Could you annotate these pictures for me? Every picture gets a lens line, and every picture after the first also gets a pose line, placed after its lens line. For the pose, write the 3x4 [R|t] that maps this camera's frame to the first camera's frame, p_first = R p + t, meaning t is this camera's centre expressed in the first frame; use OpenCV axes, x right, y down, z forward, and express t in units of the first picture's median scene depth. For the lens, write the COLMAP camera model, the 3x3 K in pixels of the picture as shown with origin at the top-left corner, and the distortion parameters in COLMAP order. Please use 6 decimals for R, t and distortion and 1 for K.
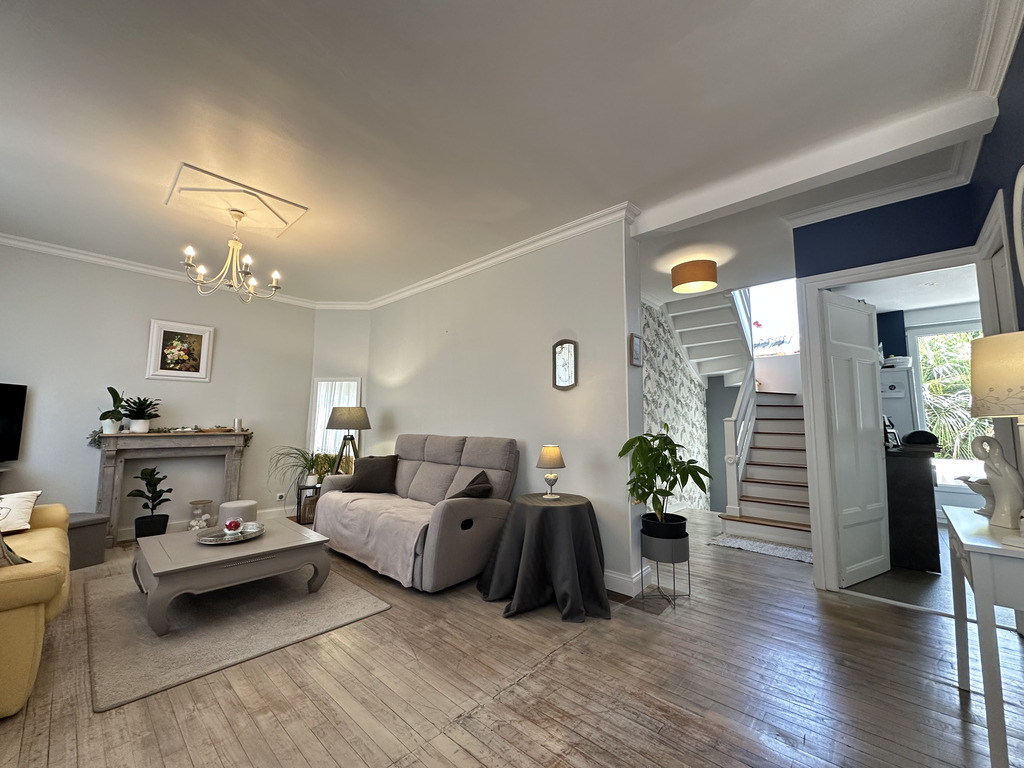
lens RADIAL K [[409.6, 0, 513.5], [0, 409.6, 381.5], [0, 0, 1]] dist [-0.004280, 0.000625]
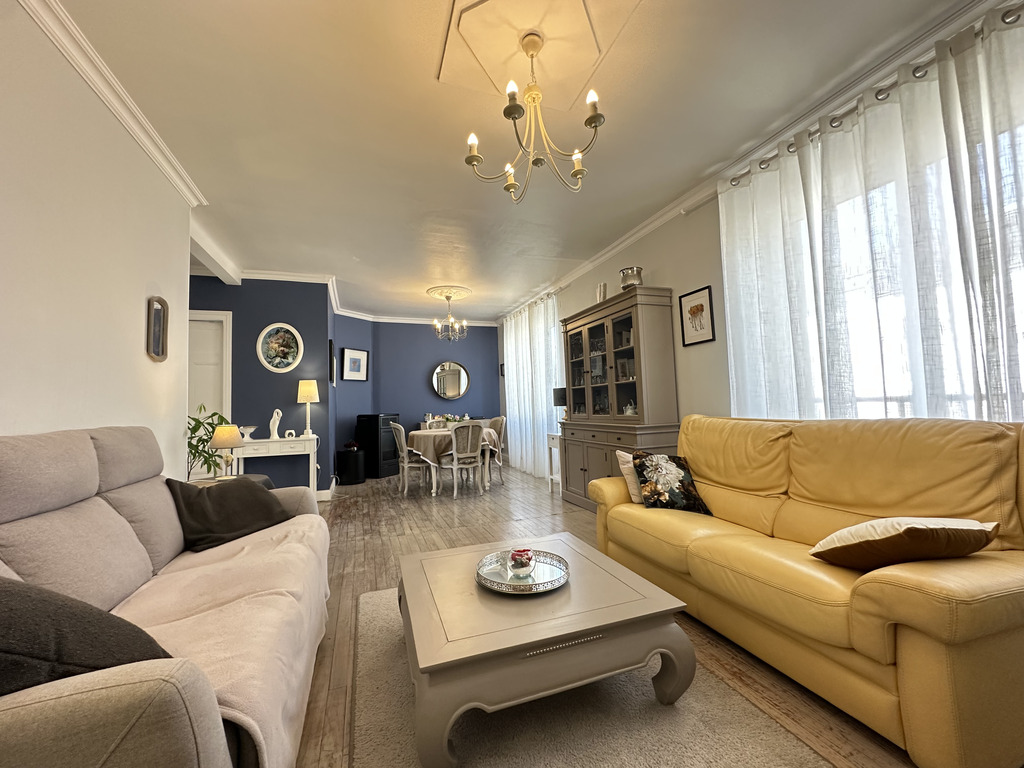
lens RADIAL K [[409.6, 0, 512.1], [0, 409.6, 382.9], [0, 0, 1]] dist [-0.004280, 0.000625]
pose [[-0.887126, 0.045939, 0.459235, -0.797020], [-0.022281, 0.989611, -0.142036, 0.149977], [-0.460989, -0.136236, -0.876886, 1.300260]]
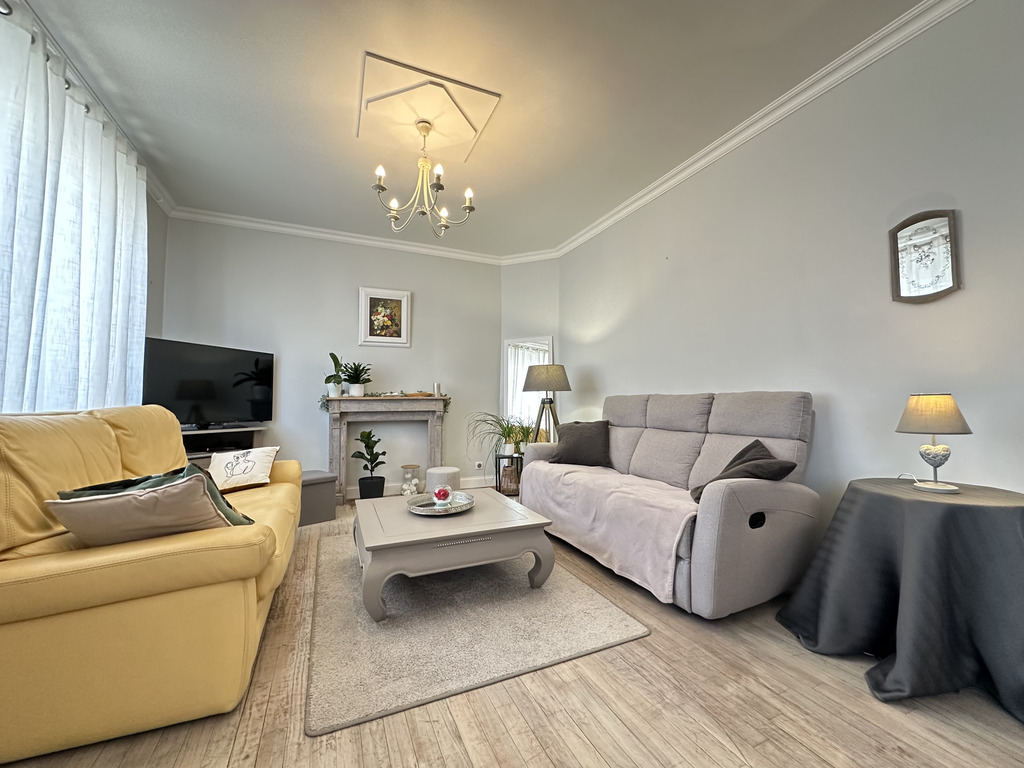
lens RADIAL K [[409.6, 0, 511.5], [0, 409.6, 381.2], [0, 0, 1]] dist [-0.004280, 0.000625]
pose [[0.919941, -0.030917, -0.390835, -0.176458], [0.050645, 0.997905, 0.040269, 0.074811], [0.388771, -0.056839, 0.919579, 0.236760]]
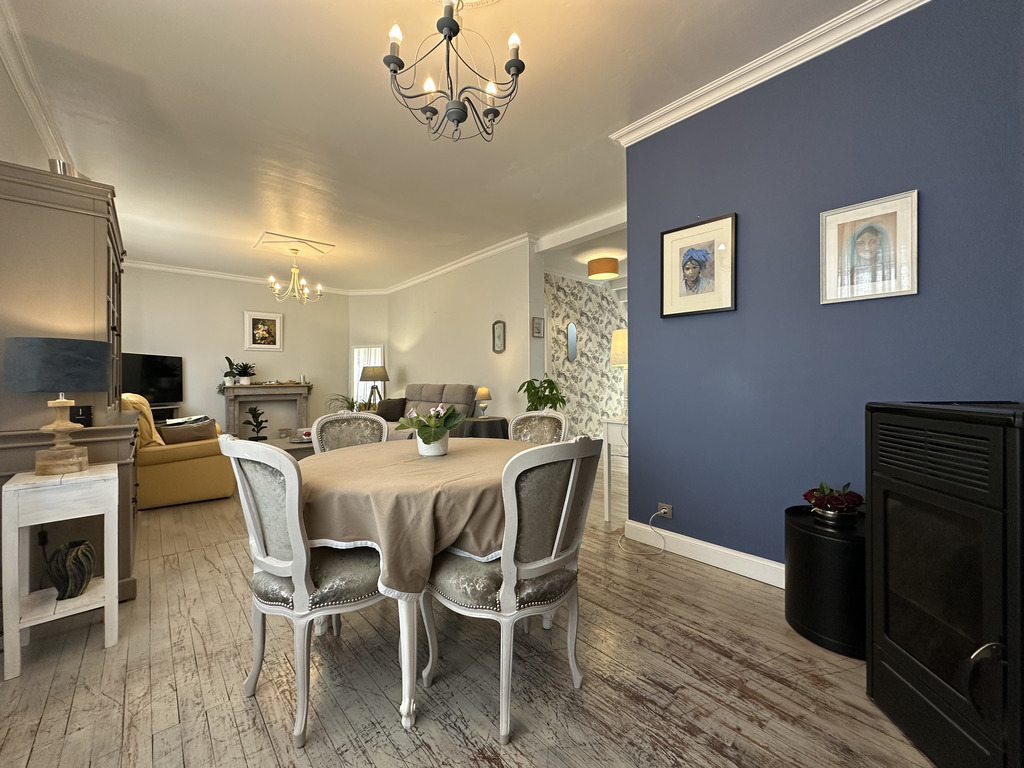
lens RADIAL K [[409.6, 0, 513.1], [0, 409.6, 380.5], [0, 0, 1]] dist [-0.004280, 0.000625]
pose [[0.994476, -0.014819, -0.103910, 0.324512], [0.025498, 0.994436, 0.102207, -0.031682], [0.101818, -0.104292, 0.989321, -0.532059]]
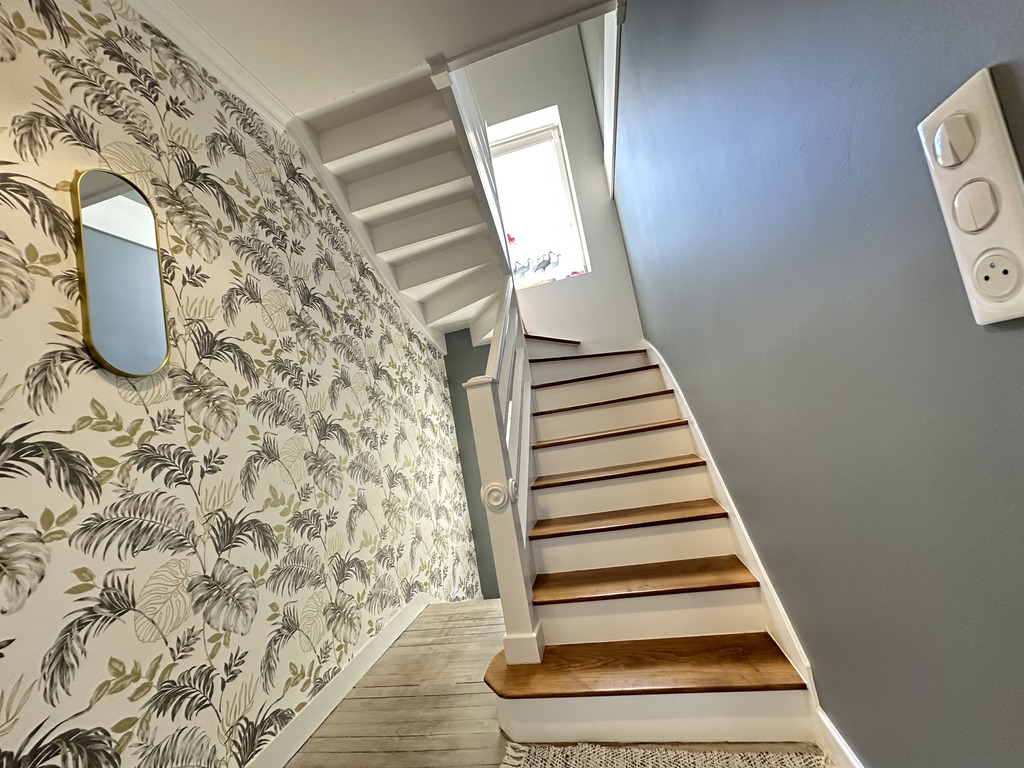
lens RADIAL K [[409.6, 0, 510.8], [0, 409.6, 383.3], [0, 0, 1]] dist [-0.004280, 0.000625]
pose [[0.852739, -0.108913, 0.510856, 0.495486], [0.127799, 0.991798, -0.001878, 0.131275], [-0.506462, 0.066888, 0.859664, 0.914629]]
